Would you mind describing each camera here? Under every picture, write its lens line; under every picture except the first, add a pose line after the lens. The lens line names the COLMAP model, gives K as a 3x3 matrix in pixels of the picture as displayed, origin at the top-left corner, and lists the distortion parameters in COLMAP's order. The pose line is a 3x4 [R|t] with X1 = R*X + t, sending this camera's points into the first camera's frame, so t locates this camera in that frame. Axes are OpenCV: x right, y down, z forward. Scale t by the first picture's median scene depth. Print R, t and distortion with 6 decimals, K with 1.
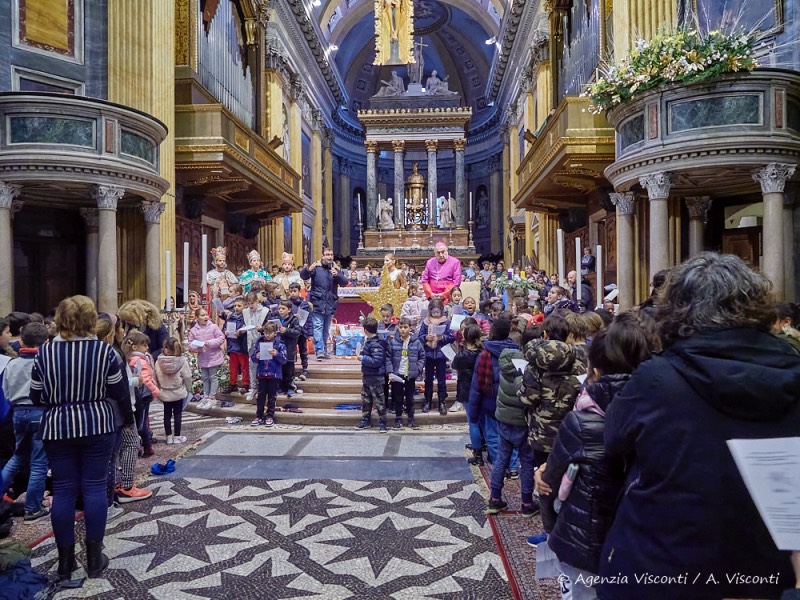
lens RADIAL K [[578.1, 0, 400.0], [0, 578.1, 300.0], [0, 0, 1]] dist [-0.036890, -0.000163]
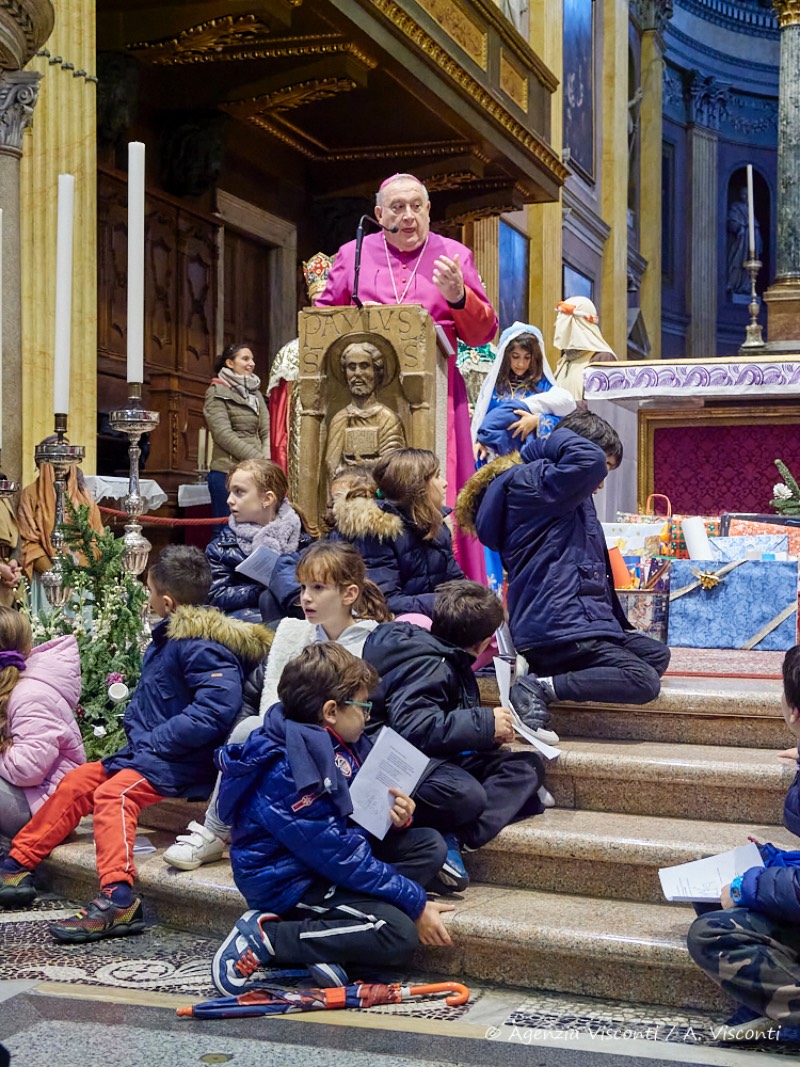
lens RADIAL K [[1601.3, 0, 400.0], [0, 1601.3, 533.5], [0, 0, 1]] dist [0.301140, -1.335731]
pose [[0.962338, 0.010746, -0.271644, -0.018455], [-0.012872, 0.999899, -0.006046, 0.025678], [0.271552, 0.009315, 0.962379, 0.168541]]
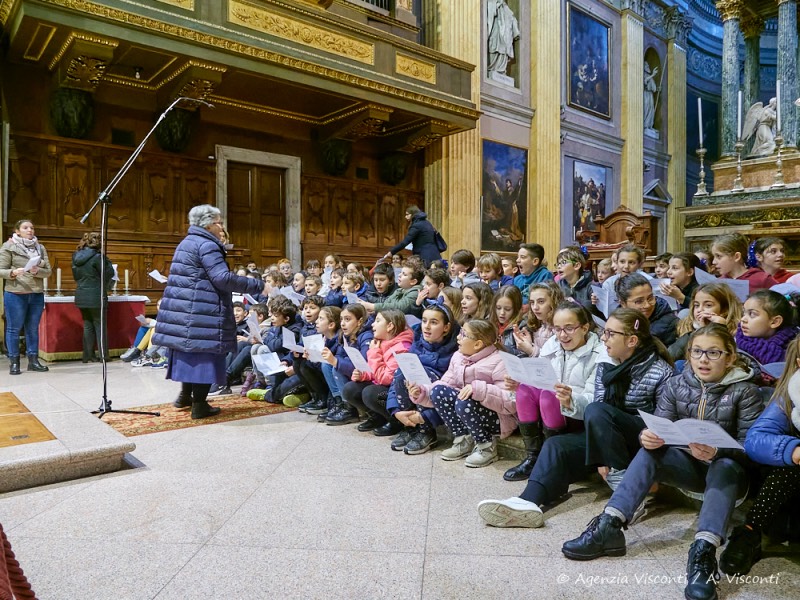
lens RADIAL K [[578.1, 0, 400.0], [0, 578.1, 300.0], [0, 0, 1]] dist [-0.036890, -0.000163]
pose [[0.691105, 0.029848, -0.722138, 0.189401], [-0.007936, 0.999400, 0.033713, -0.001062], [0.722711, -0.017569, 0.690927, 0.540658]]
